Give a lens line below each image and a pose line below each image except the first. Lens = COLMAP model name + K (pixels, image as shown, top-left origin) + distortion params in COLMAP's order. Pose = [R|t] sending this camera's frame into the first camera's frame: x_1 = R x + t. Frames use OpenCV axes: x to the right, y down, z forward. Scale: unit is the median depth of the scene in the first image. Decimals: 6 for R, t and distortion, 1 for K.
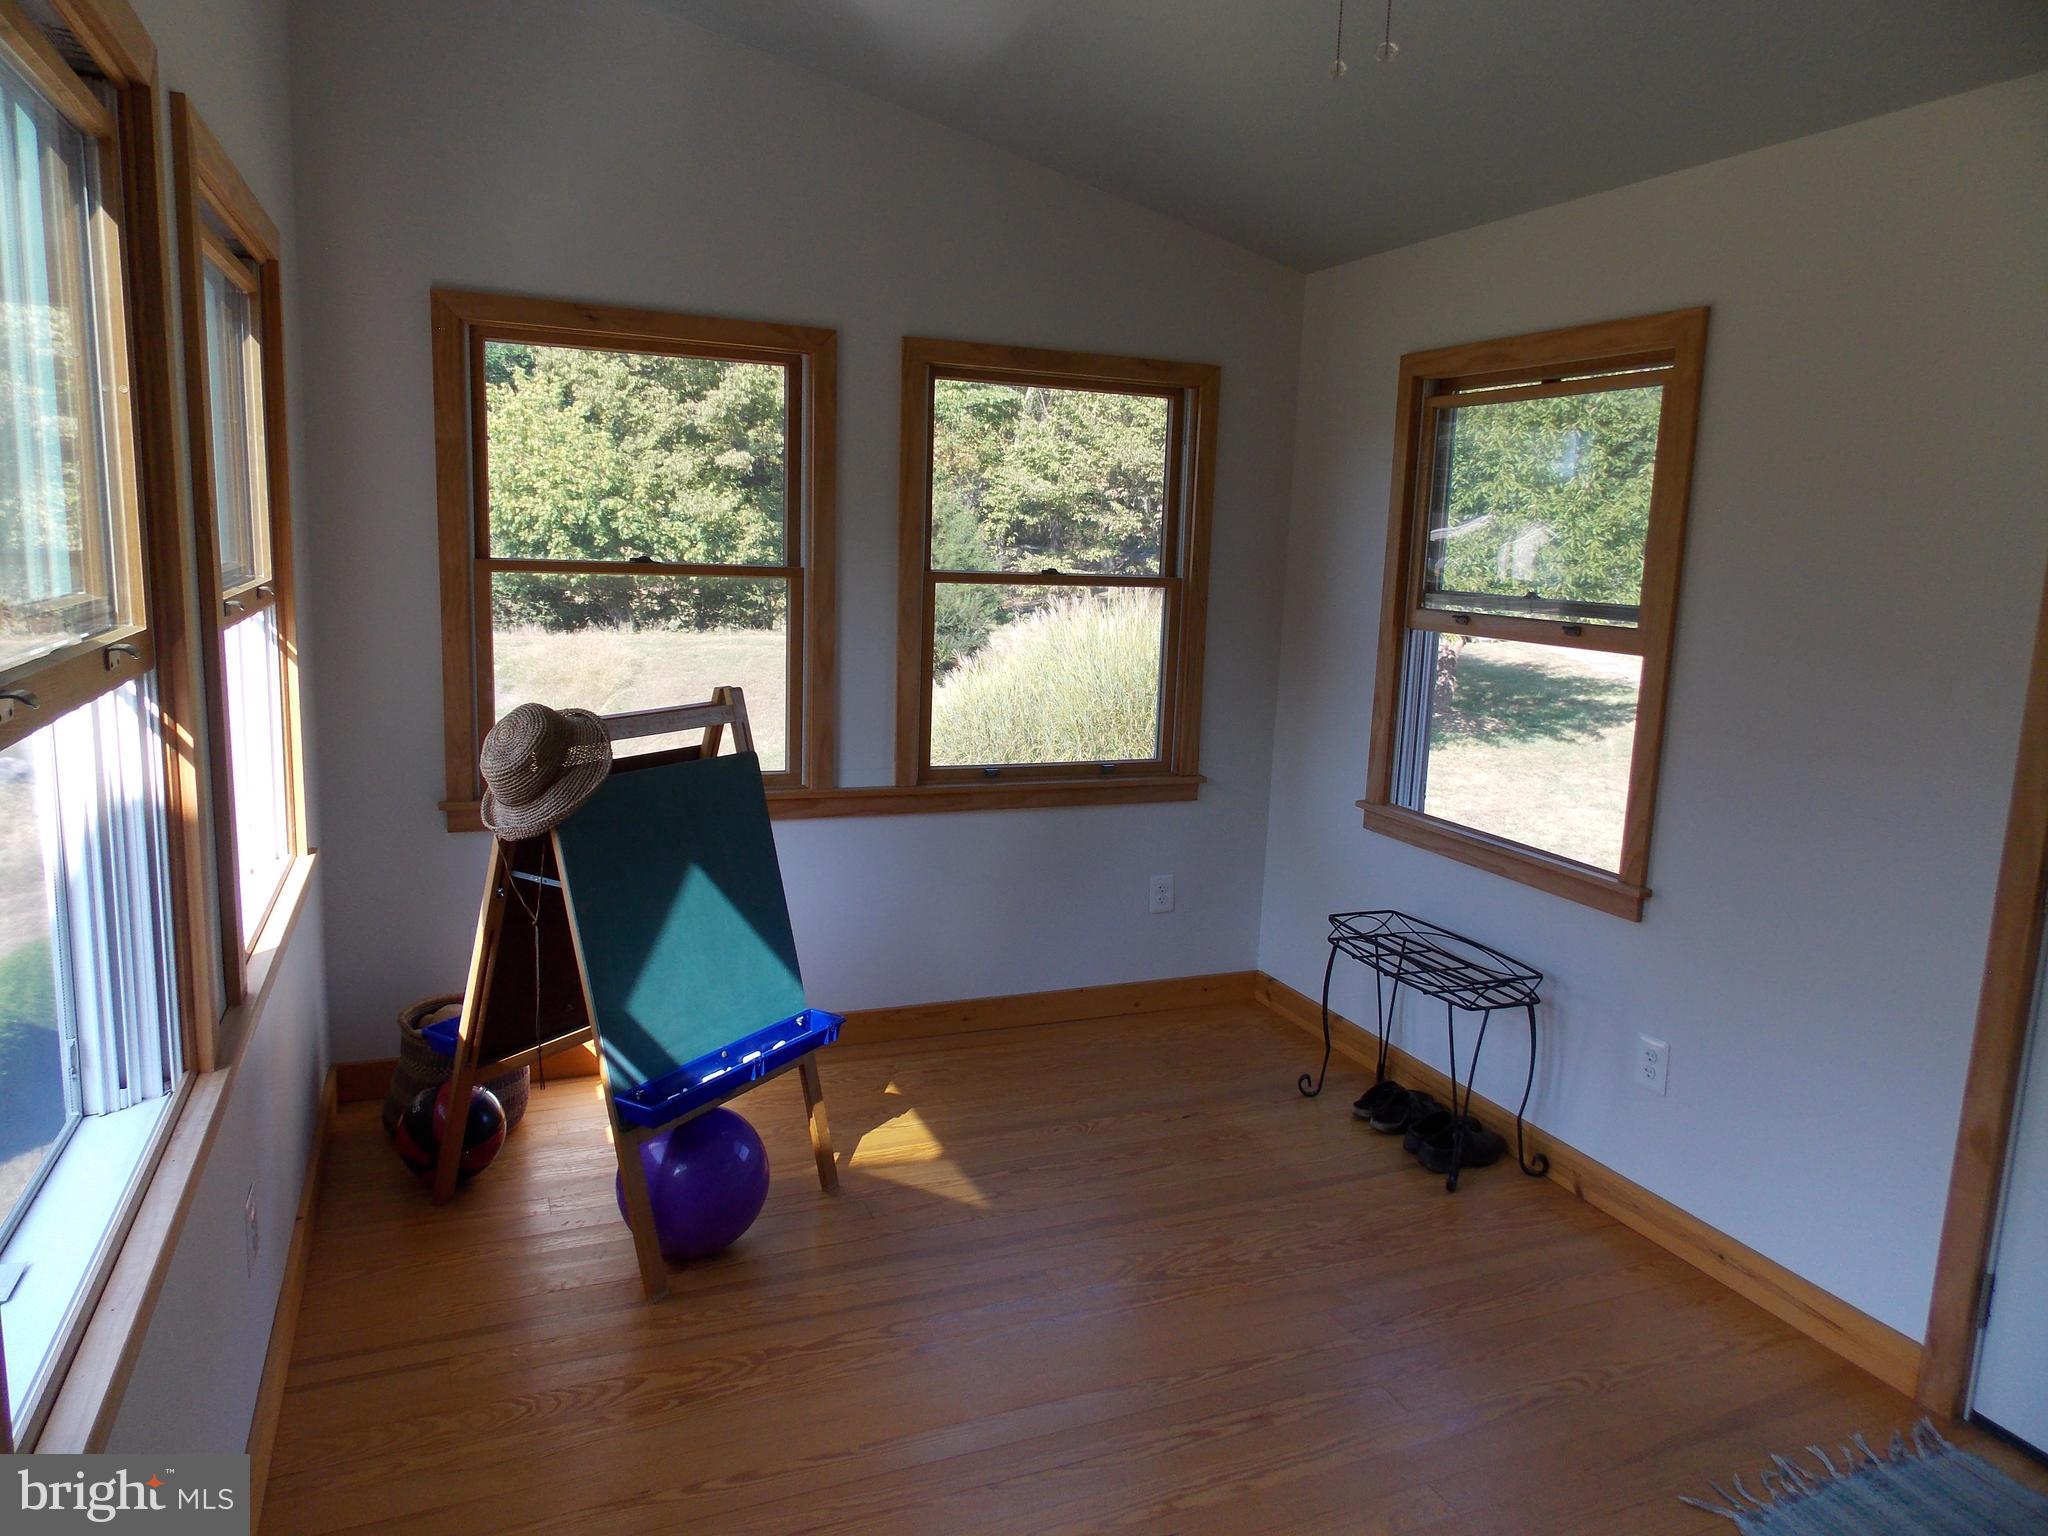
lens RADIAL K [[1354.8, 0, 1024.0], [0, 1354.8, 768.0], [0, 0, 1]] dist [0.030799, -0.000787]
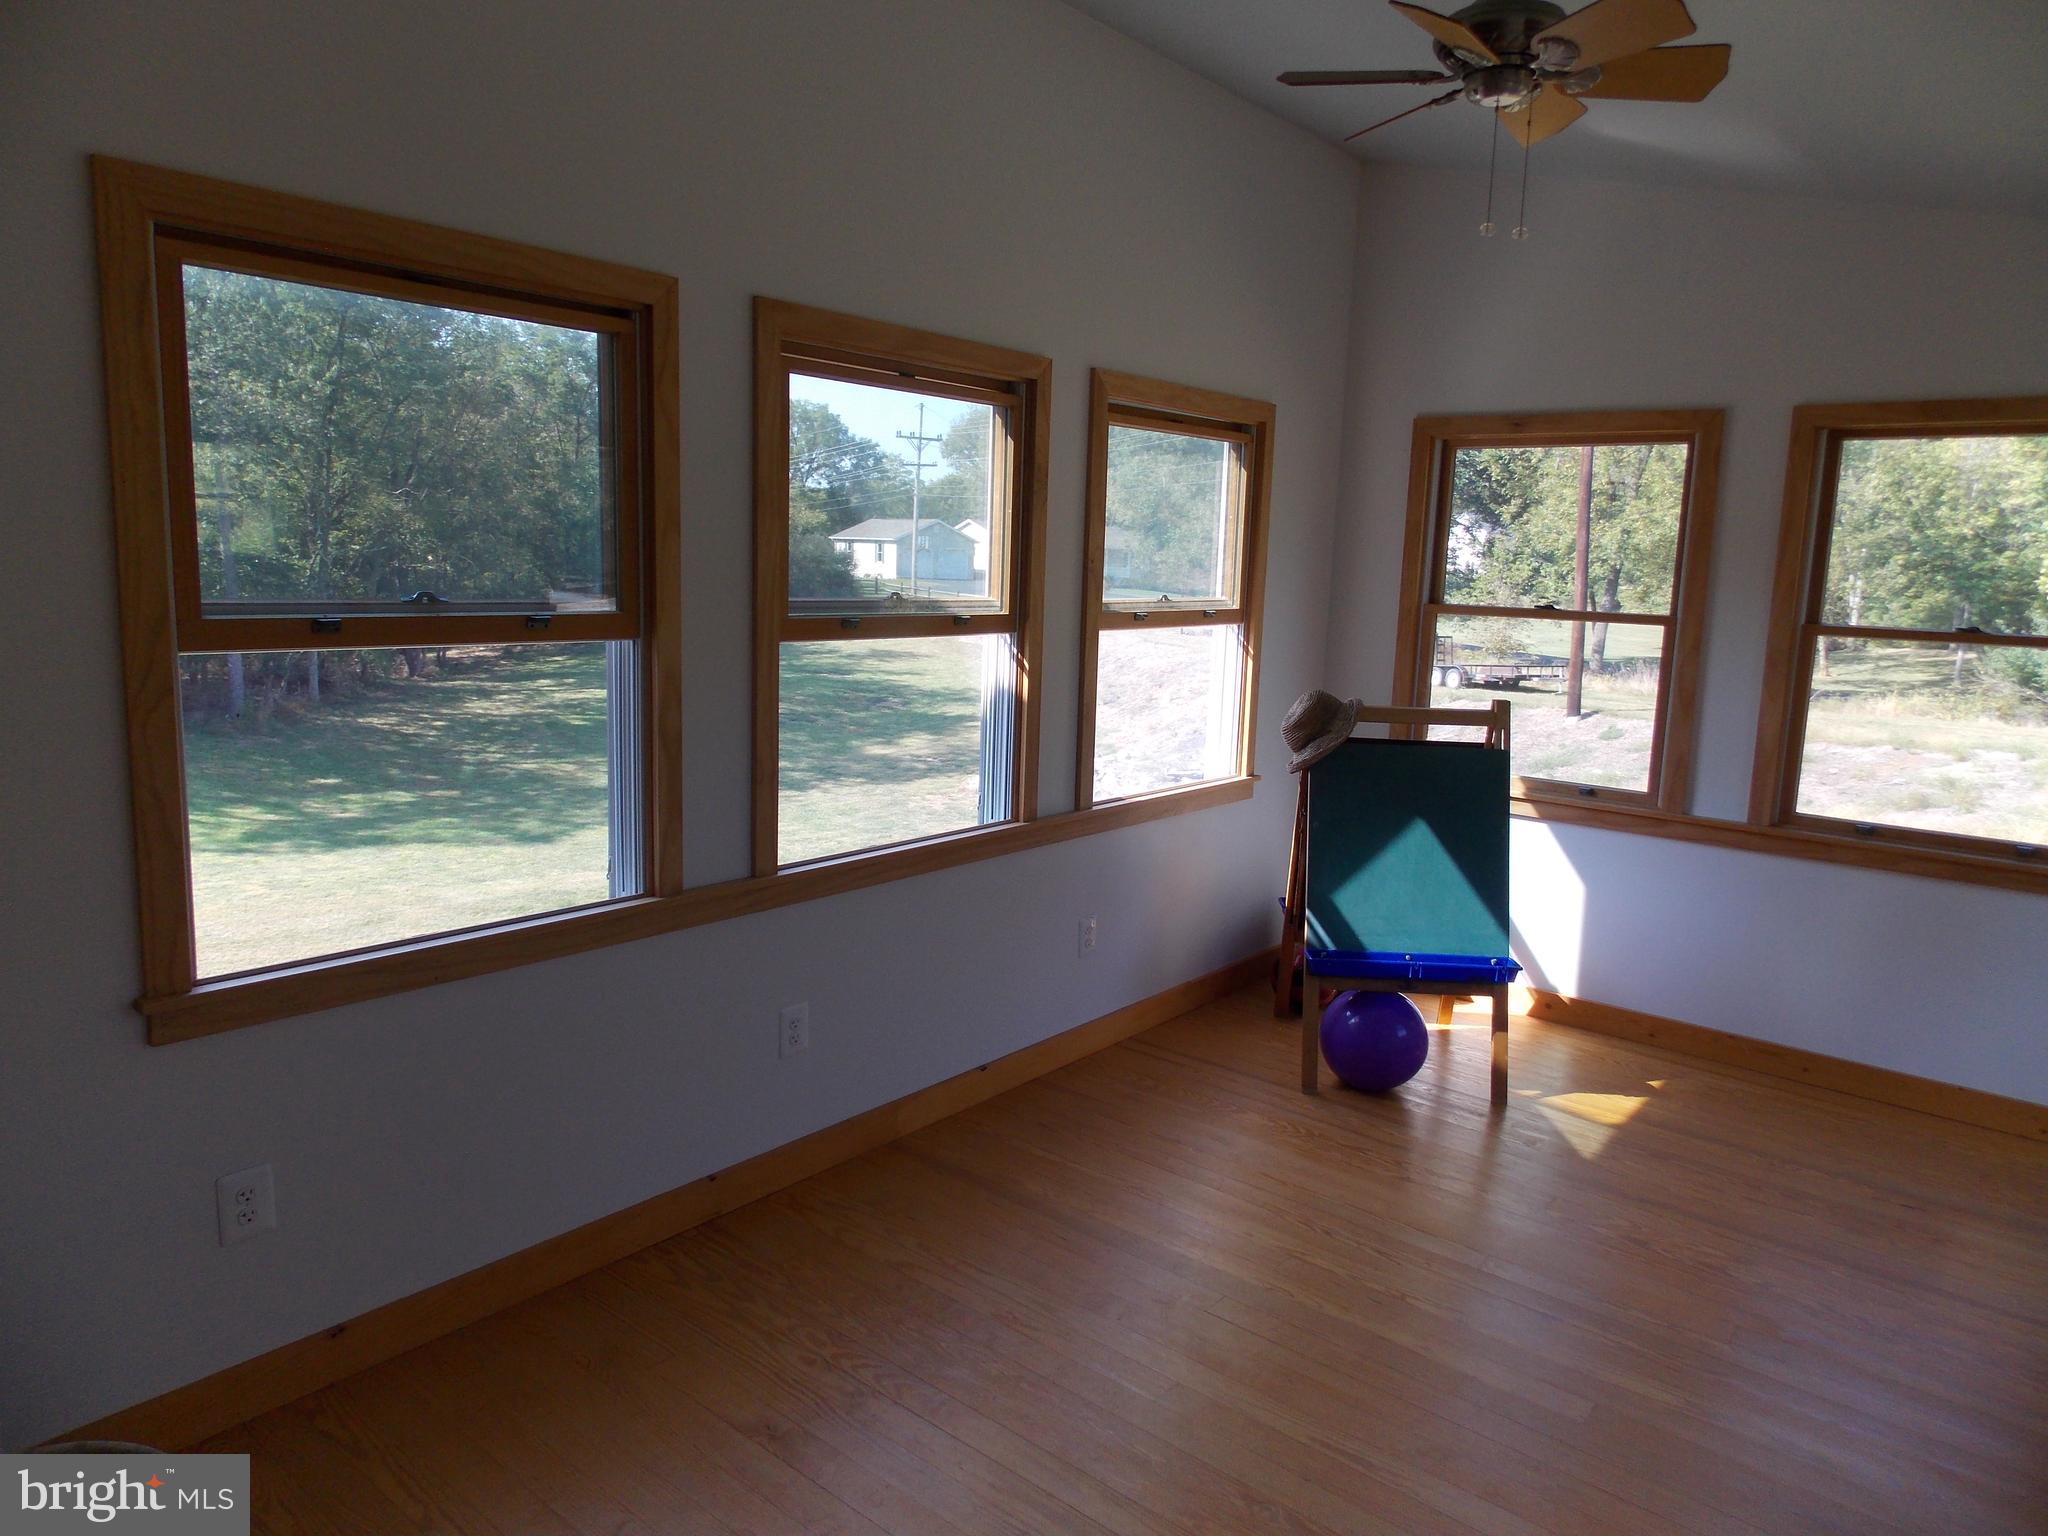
lens RADIAL K [[1282.4, 0, 1024.0], [0, 1282.4, 768.0], [0, 0, 1]] dist [0.003216, -0.001515]
pose [[0.430288, 0.099768, -0.897161, 0.655257], [-0.166839, 0.985540, 0.029578, 0.042391], [0.887140, 0.136954, 0.440712, 0.052816]]
